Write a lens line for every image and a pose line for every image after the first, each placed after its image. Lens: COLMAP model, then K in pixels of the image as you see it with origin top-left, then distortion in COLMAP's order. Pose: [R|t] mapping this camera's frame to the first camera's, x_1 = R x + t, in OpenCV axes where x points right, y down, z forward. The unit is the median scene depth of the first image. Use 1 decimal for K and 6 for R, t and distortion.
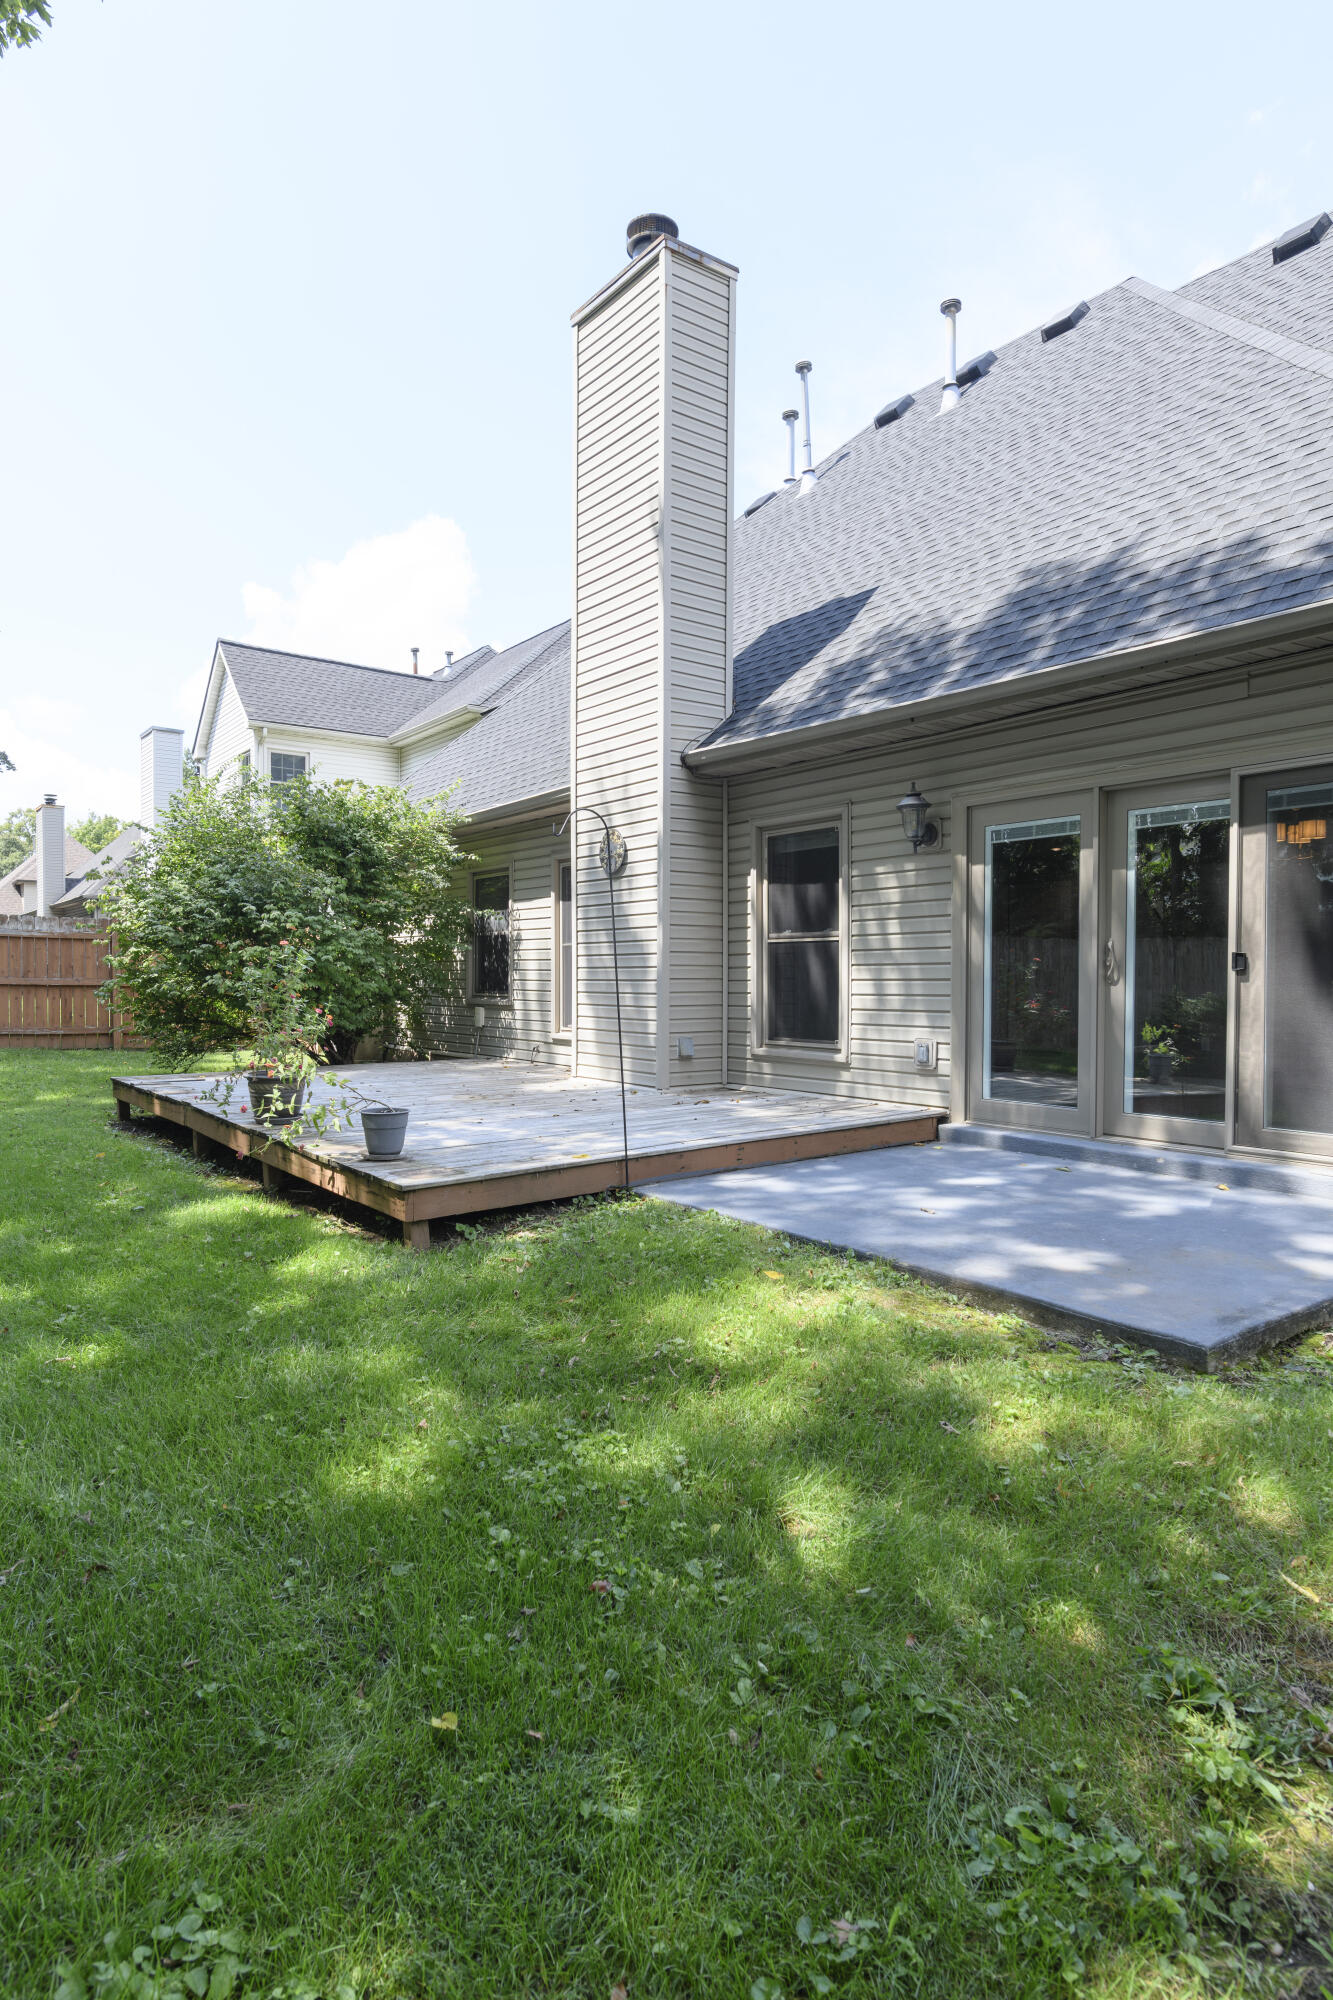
lens RADIAL K [[1137.7, 0, 665.7], [0, 1137.7, 994.8], [0, 0, 1]] dist [-0.005647, 0.001548]
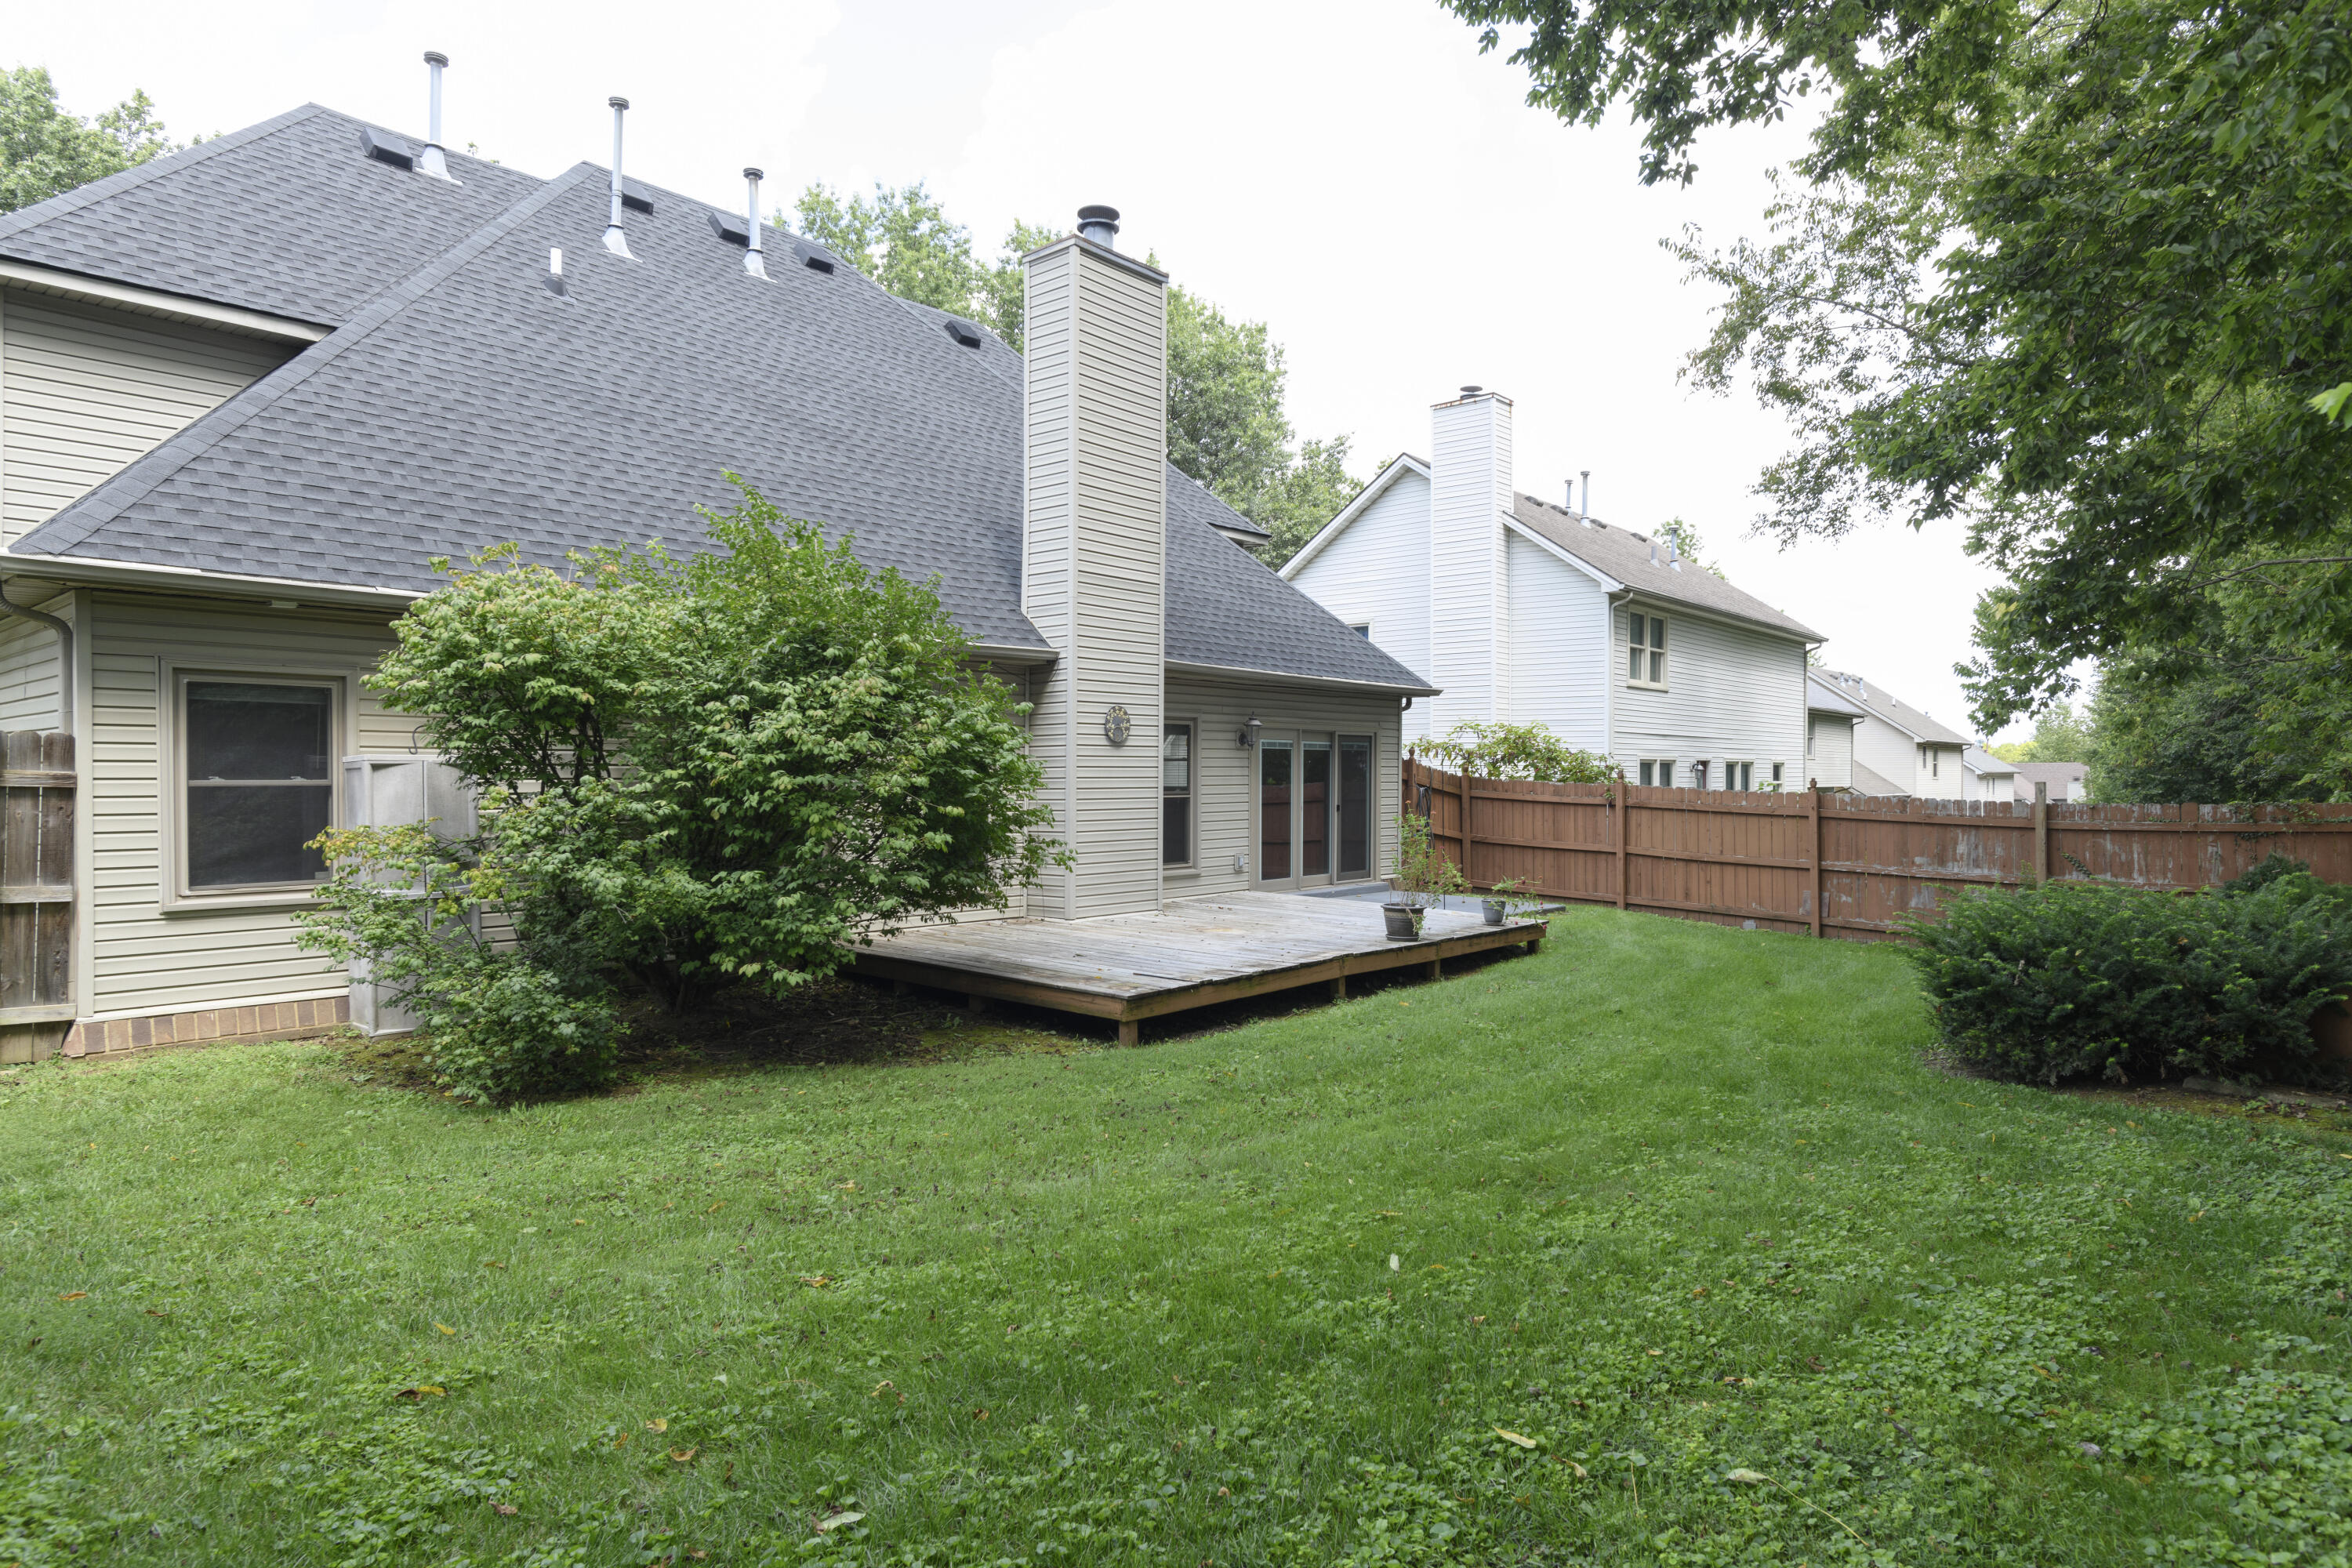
lens RADIAL K [[1351.0, 0, 1173.0], [0, 1351.0, 782.5], [0, 0, 1]] dist [-0.006581, 0.000647]
pose [[-0.213459, -0.011127, 0.976889, -1.687715], [0.011199, 0.999842, 0.013836, -0.096346], [-0.976888, 0.013894, -0.213301, 1.444562]]
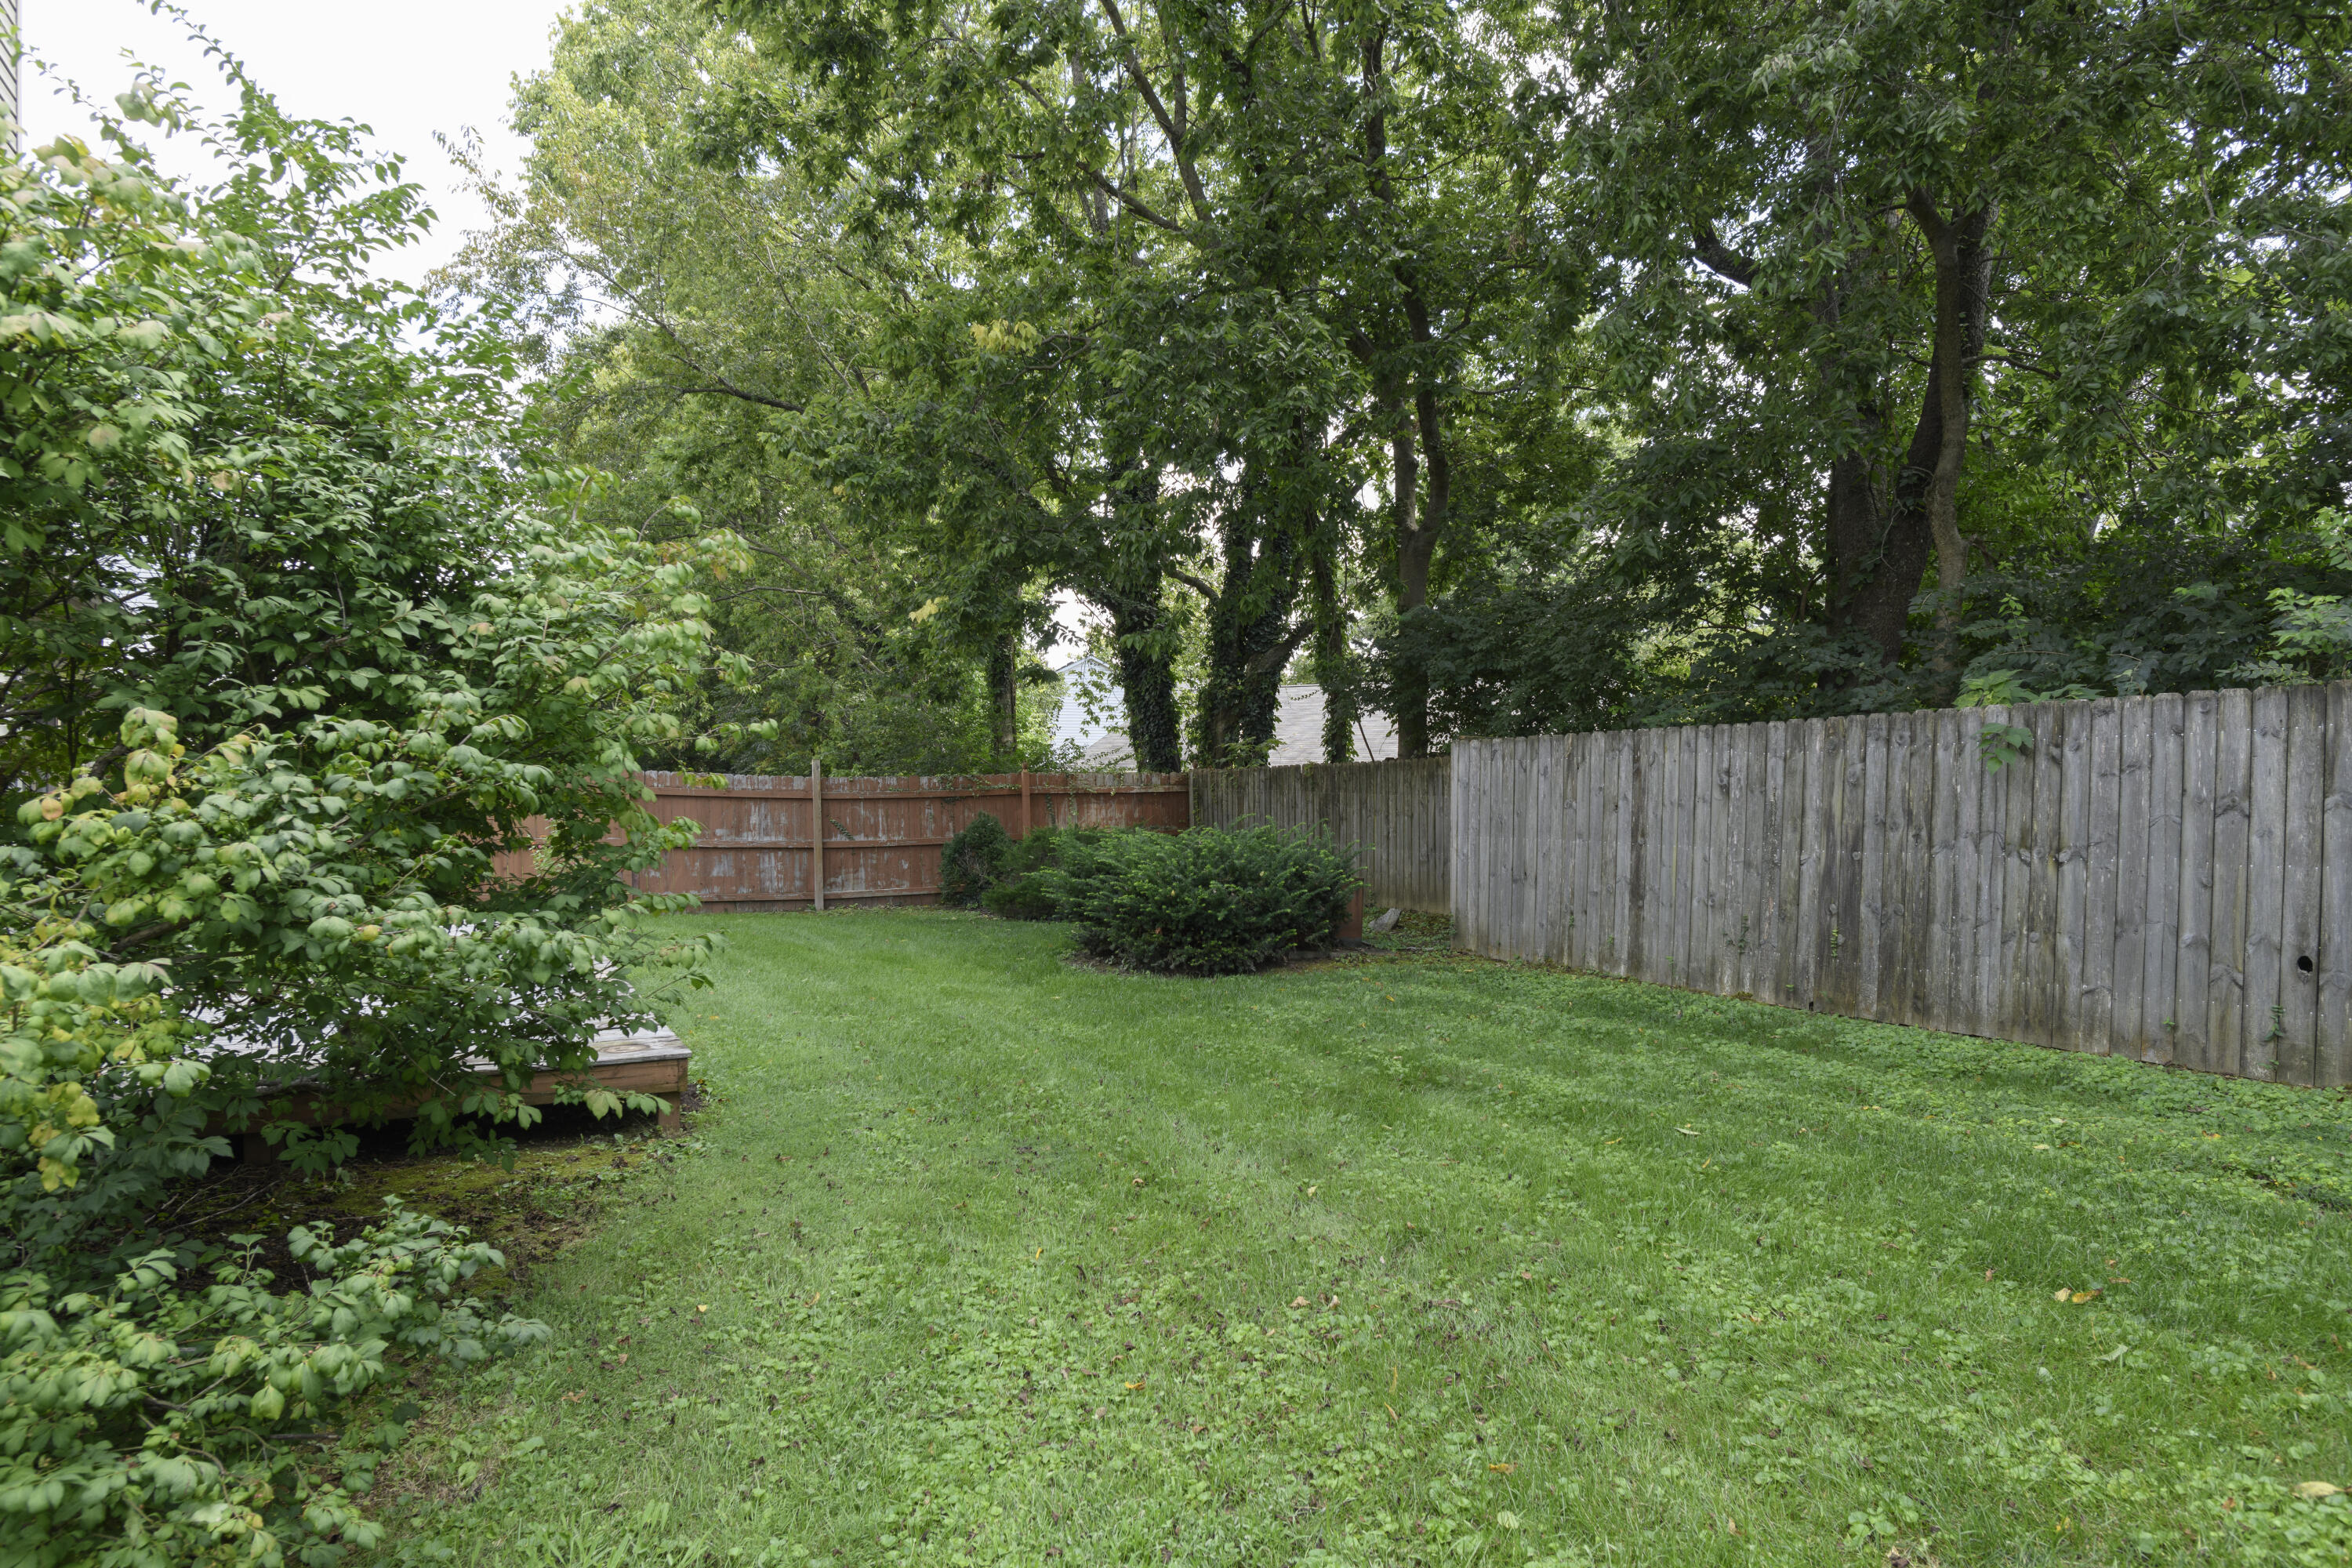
lens RADIAL K [[1362.7, 0, 1120.3], [0, 1362.7, 785.1], [0, 0, 1]] dist [-0.000225, 0.000382]
pose [[-0.984827, -0.010192, 0.173241, -0.977999], [-0.005206, 0.999560, 0.029209, -0.082847], [-0.173462, 0.027864, -0.984446, 1.976689]]
